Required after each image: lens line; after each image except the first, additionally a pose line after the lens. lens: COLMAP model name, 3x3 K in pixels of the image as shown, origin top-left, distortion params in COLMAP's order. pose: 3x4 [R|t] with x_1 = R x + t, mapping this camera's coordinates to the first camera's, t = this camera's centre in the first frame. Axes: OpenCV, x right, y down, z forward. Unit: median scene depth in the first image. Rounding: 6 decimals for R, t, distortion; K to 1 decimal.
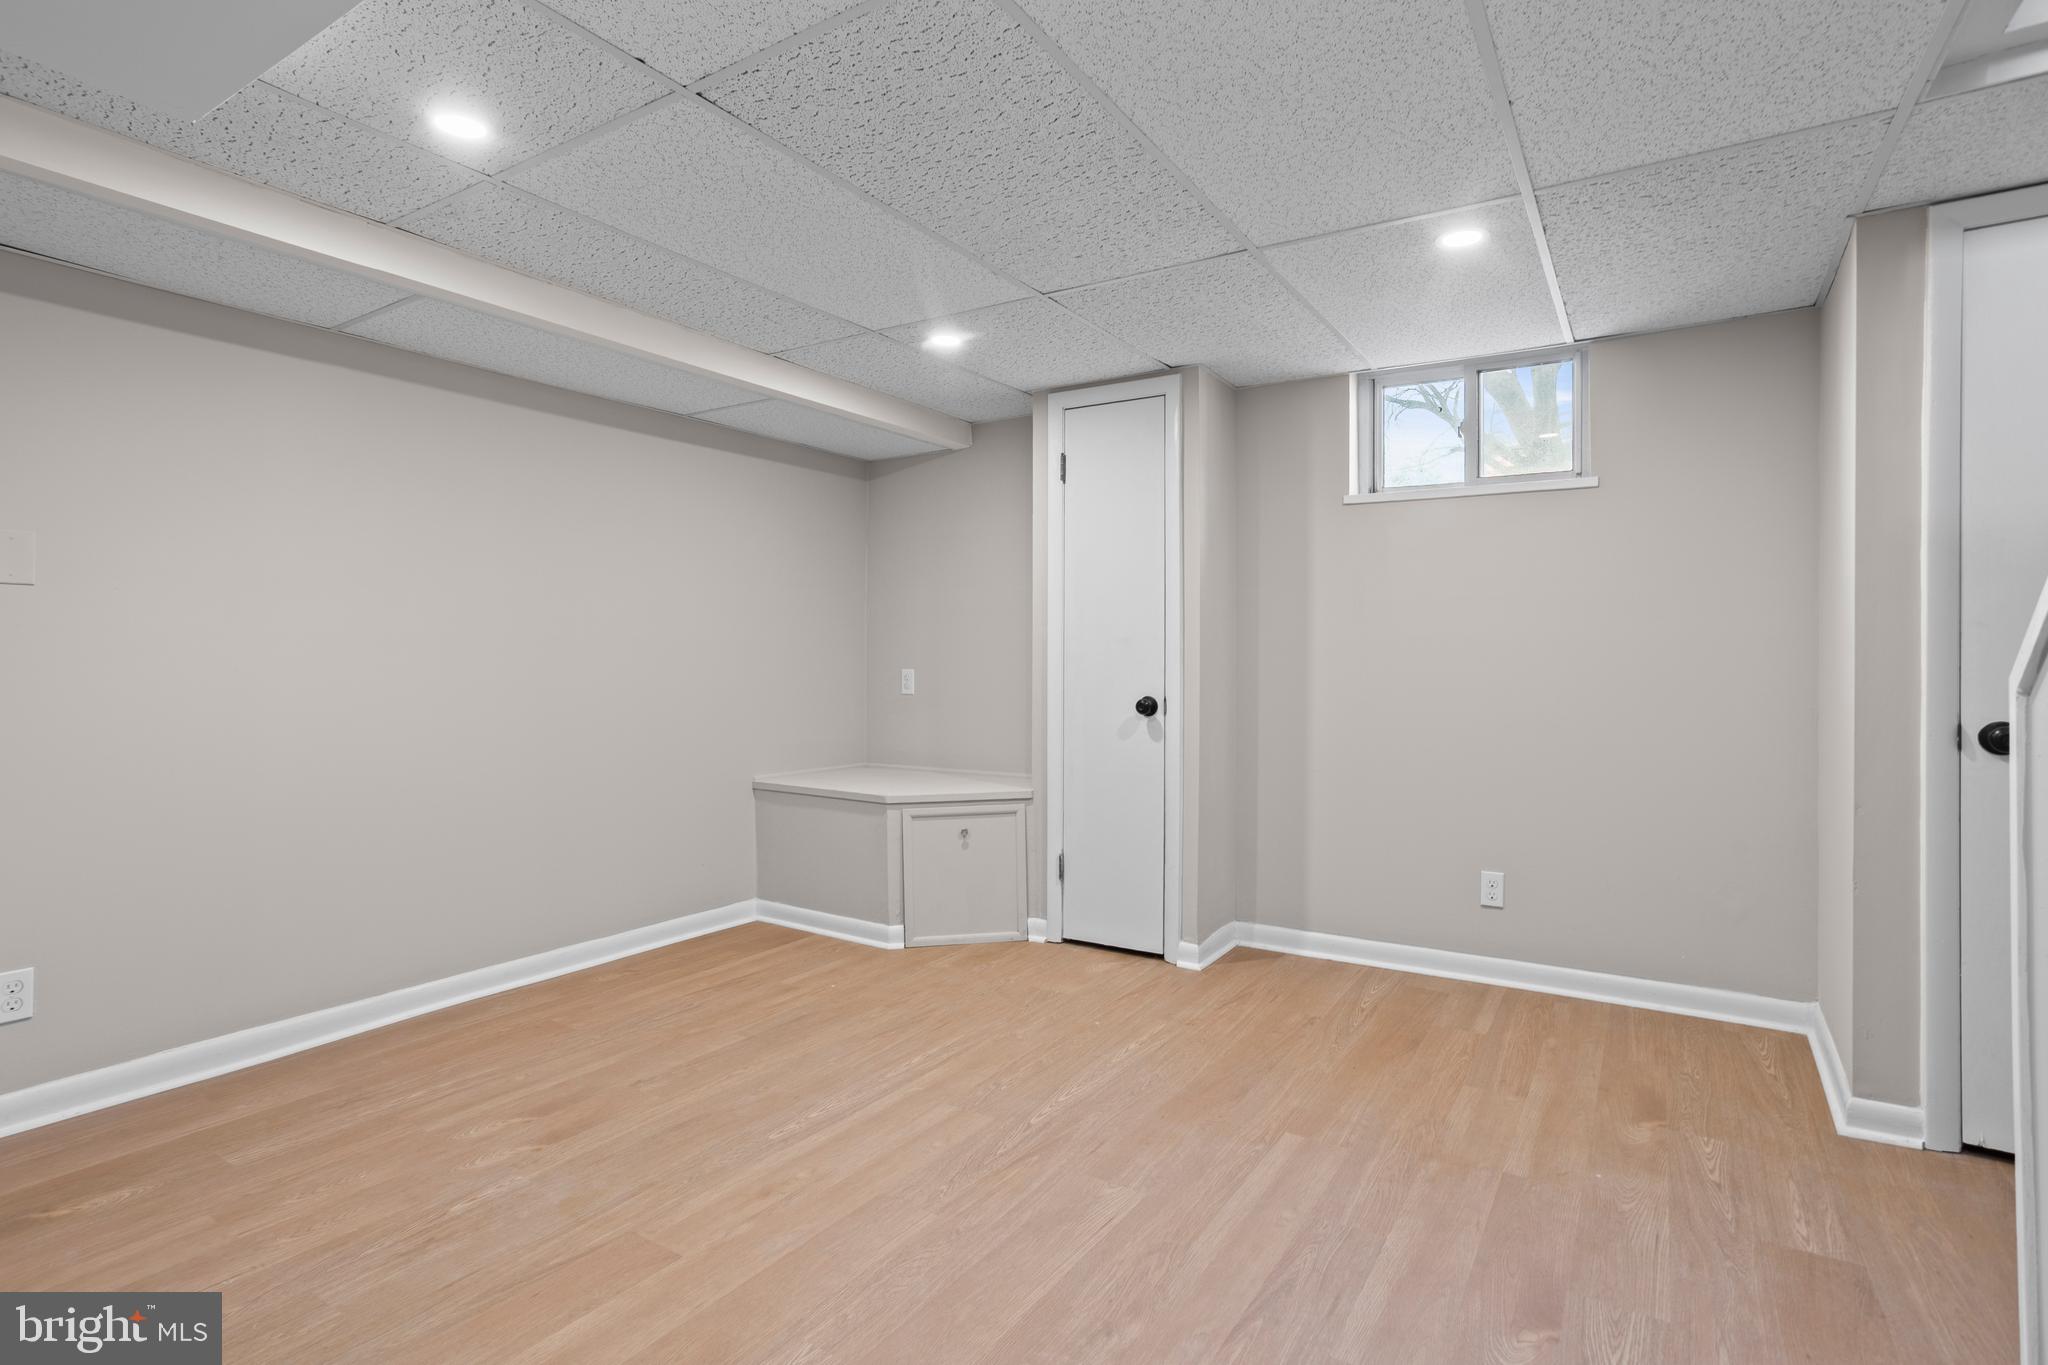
lens RADIAL K [[1031.2, 0, 987.5], [0, 1031.2, 663.8], [0, 0, 1]] dist [-0.053385, 0.033690]
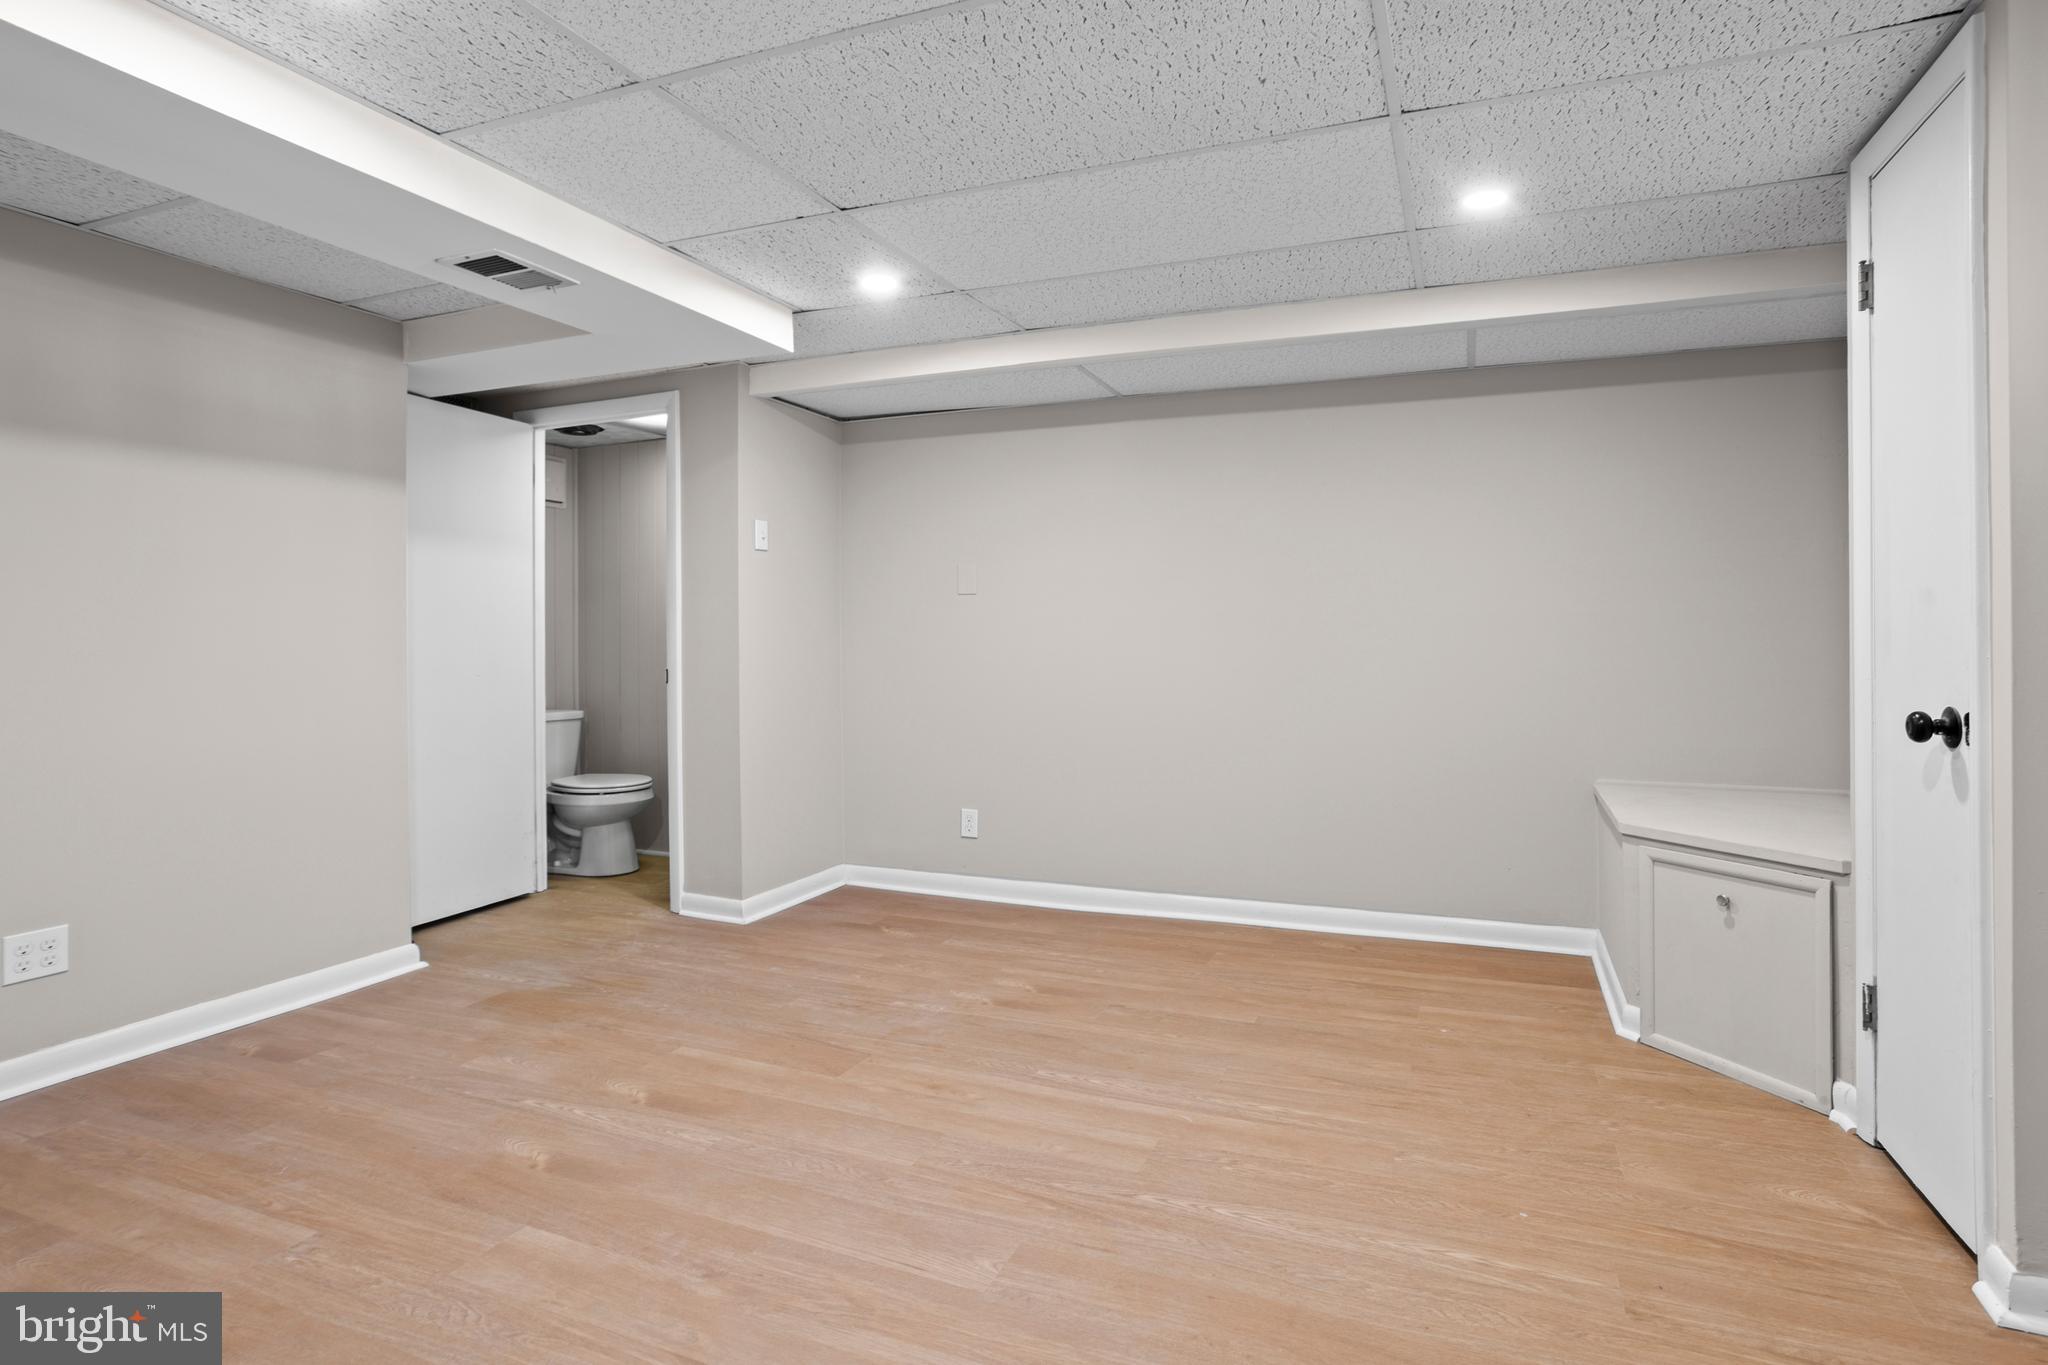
lens RADIAL K [[1009.9, 0, 1086.7], [0, 1009.9, 659.2], [0, 0, 1]] dist [-0.043788, 0.020850]
pose [[0.225340, 0.017908, -0.974116, 0.619244], [-0.001069, 0.999835, 0.018133, 0.001716], [0.974280, -0.003045, 0.225322, 0.596318]]
